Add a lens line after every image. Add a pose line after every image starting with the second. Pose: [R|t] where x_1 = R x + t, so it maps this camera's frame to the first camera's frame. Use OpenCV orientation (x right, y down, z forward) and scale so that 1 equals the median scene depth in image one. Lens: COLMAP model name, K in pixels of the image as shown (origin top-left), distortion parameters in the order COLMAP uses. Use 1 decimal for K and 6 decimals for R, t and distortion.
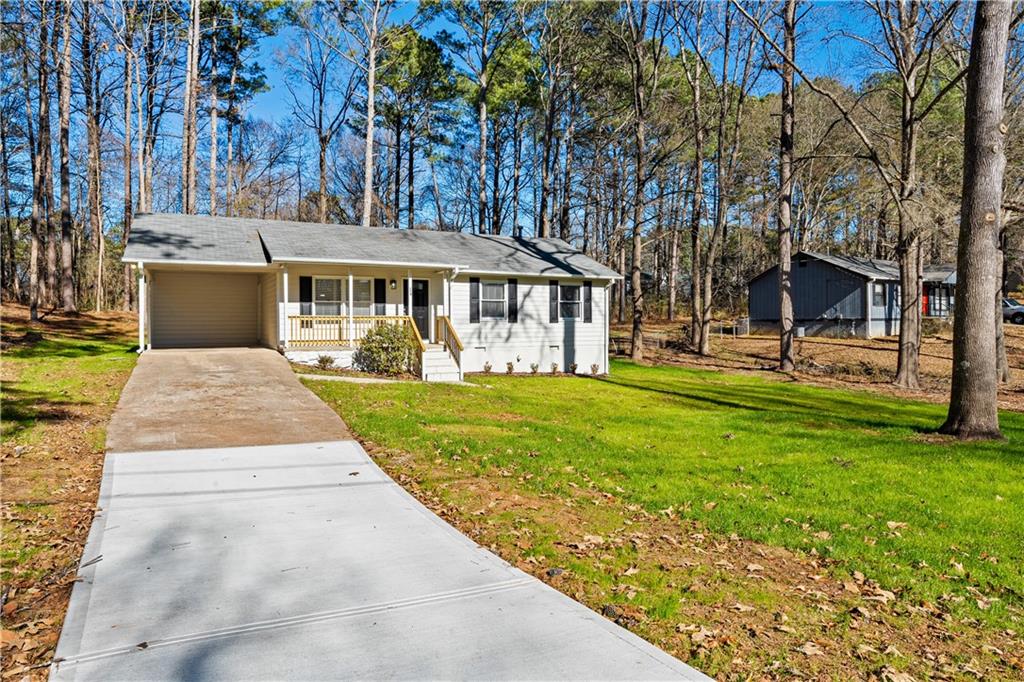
lens RADIAL K [[643.1, 0, 511.6], [0, 643.1, 339.6], [0, 0, 1]] dist [0.010337, 0.001551]
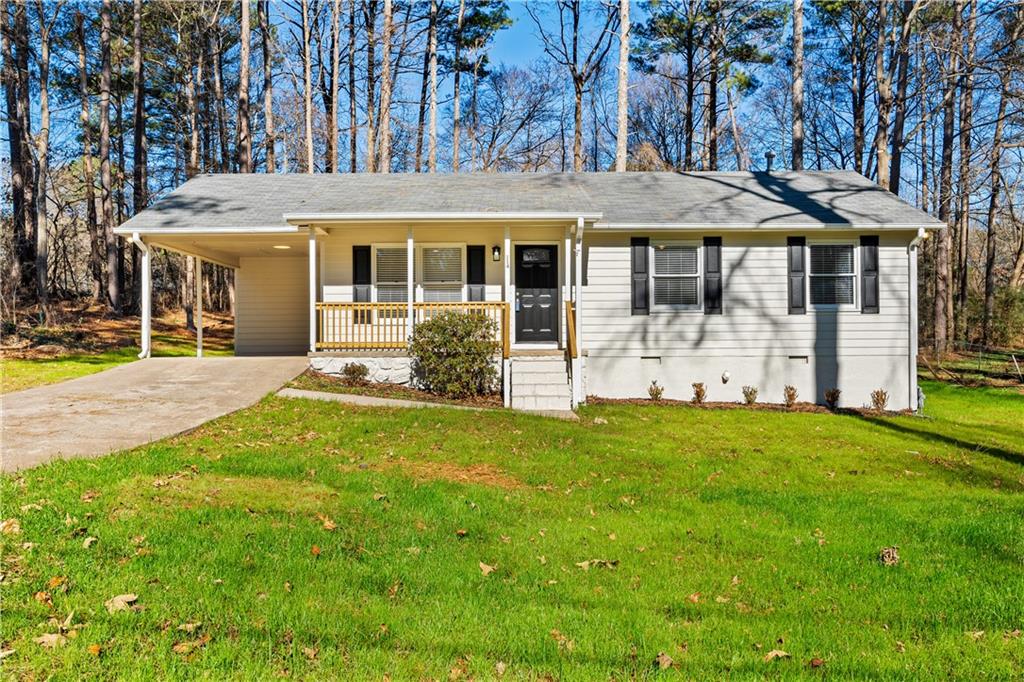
lens RADIAL K [[899.8, 0, 512.1], [0, 899.8, 340.3], [0, 0, 1]] dist [0.000547, 0.010734]
pose [[0.894028, -0.007695, -0.447944, 0.199267], [-0.007748, 0.999437, -0.032634, 0.023942], [0.447943, 0.032646, 0.893466, 0.211993]]
